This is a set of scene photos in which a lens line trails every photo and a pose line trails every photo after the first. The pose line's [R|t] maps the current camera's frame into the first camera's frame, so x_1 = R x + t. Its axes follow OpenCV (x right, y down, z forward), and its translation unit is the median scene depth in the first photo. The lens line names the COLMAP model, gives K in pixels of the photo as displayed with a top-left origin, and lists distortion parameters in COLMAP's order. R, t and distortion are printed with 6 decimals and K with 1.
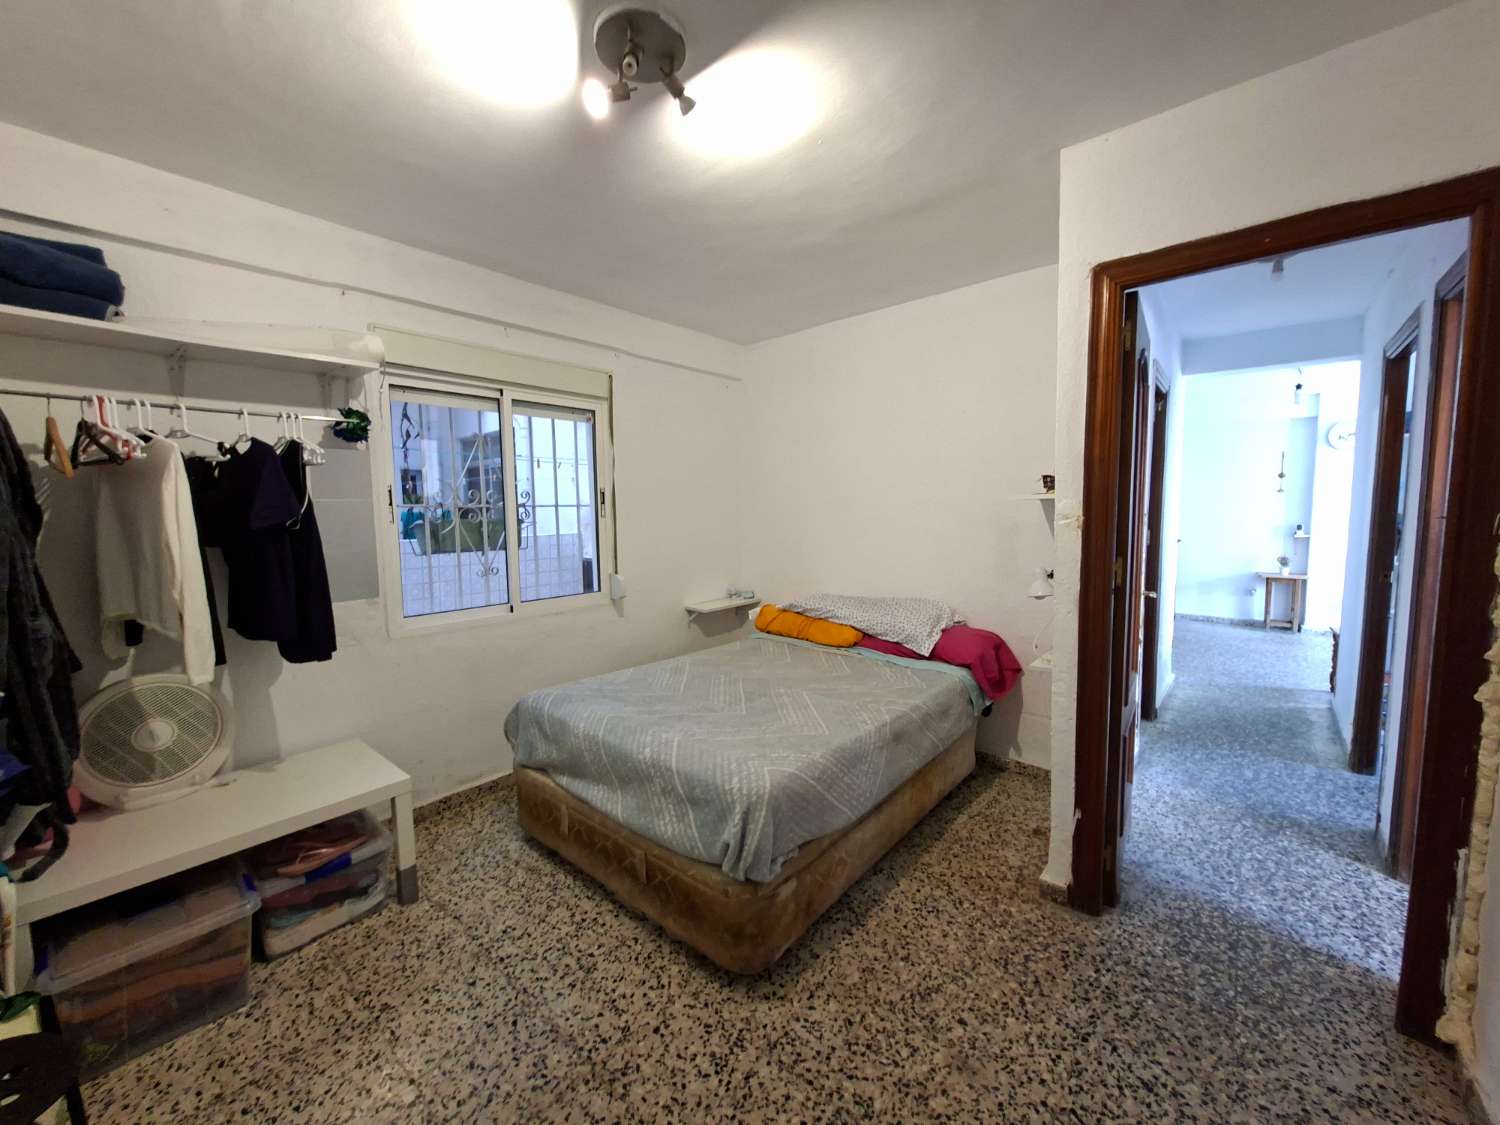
lens RADIAL K [[583.6, 0, 754.4], [0, 583.6, 556.8], [0, 0, 1]] dist [0.010607, -0.005511]
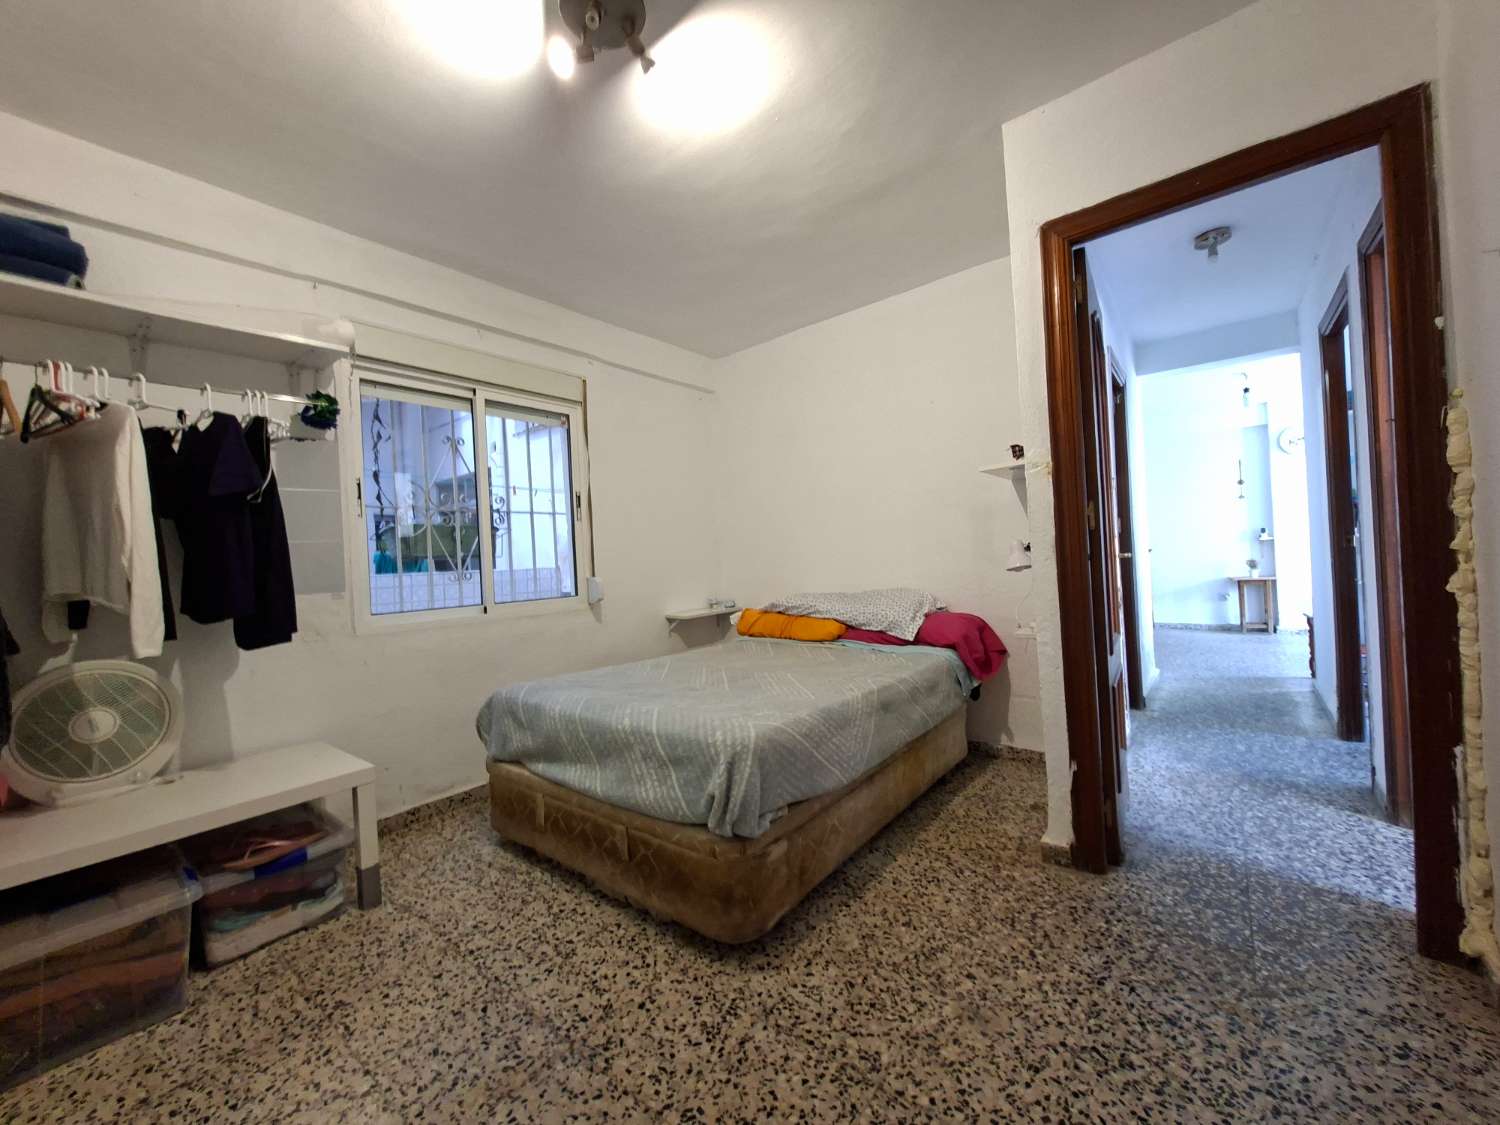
lens RADIAL K [[583.6, 0, 754.4], [0, 583.6, 556.8], [0, 0, 1]] dist [0.010607, -0.005511]
pose [[0.998706, -0.038724, 0.032971, 0.004599], [0.041510, 0.995212, -0.088487, 0.158853], [-0.029386, 0.089741, 0.995532, 0.016926]]
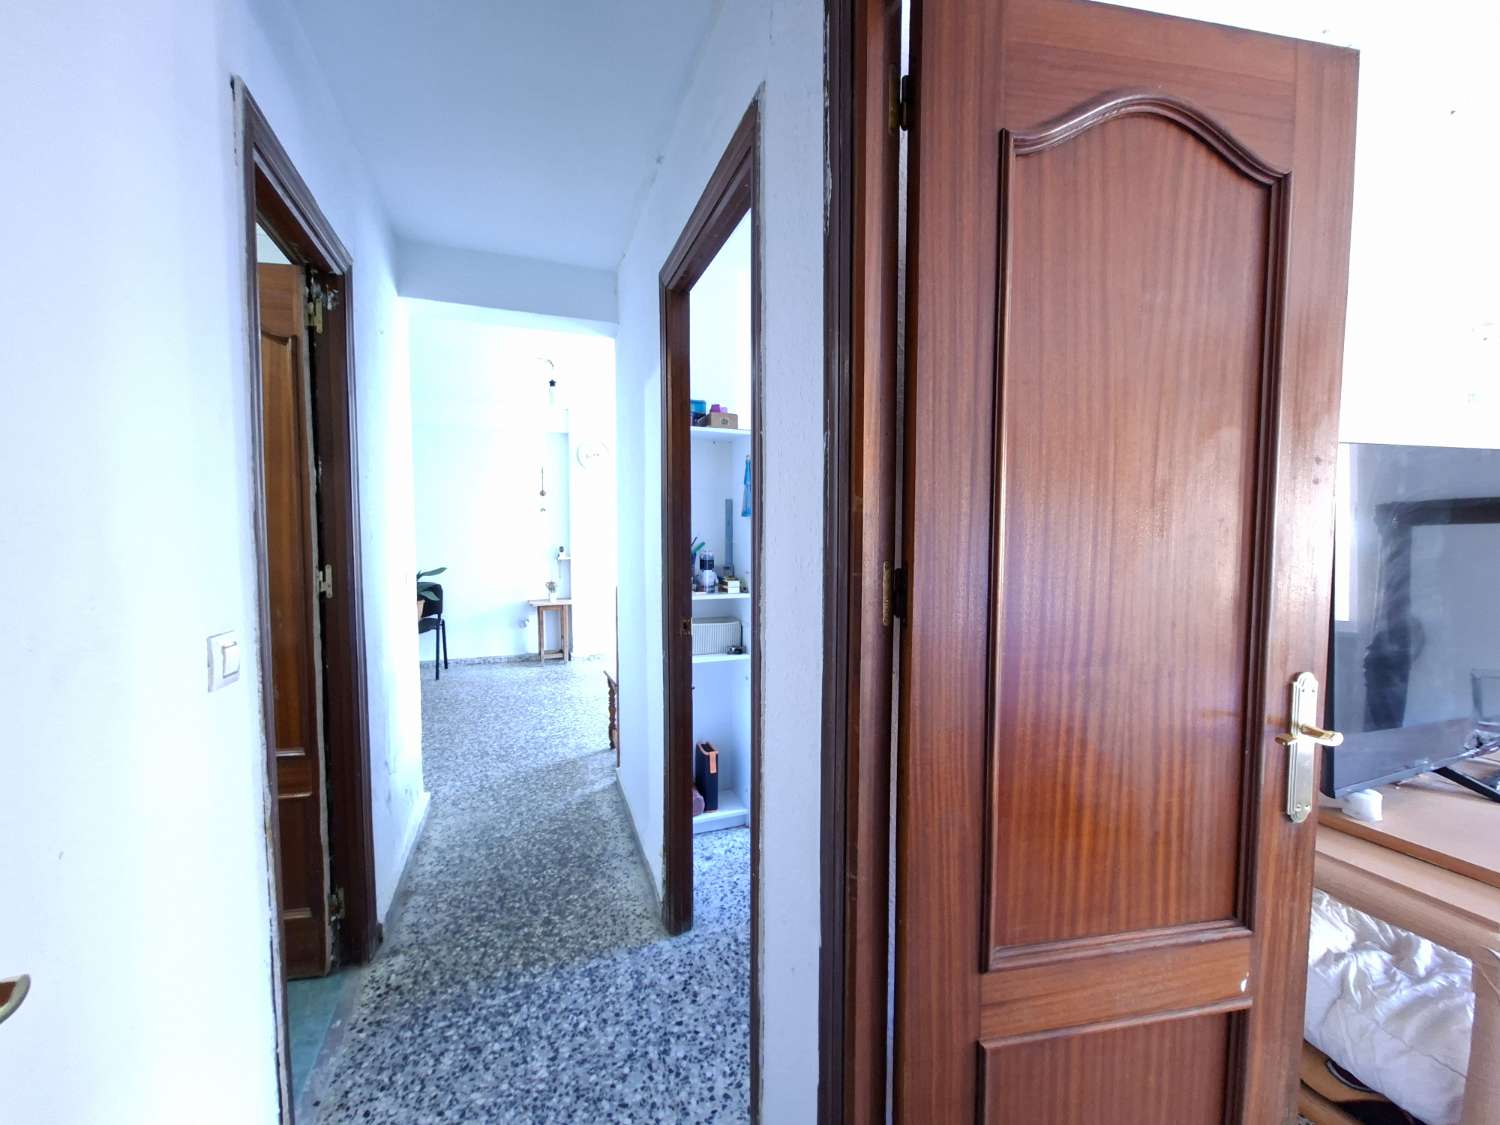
lens RADIAL K [[582.1, 0, 758.6], [0, 582.1, 560.1], [0, 0, 1]] dist [-0.006023, 0.000339]
pose [[0.465696, -0.037214, 0.884162, 0.799760], [0.068308, 0.997646, 0.006013, -0.053646], [-0.882305, 0.057595, 0.467142, 0.913063]]
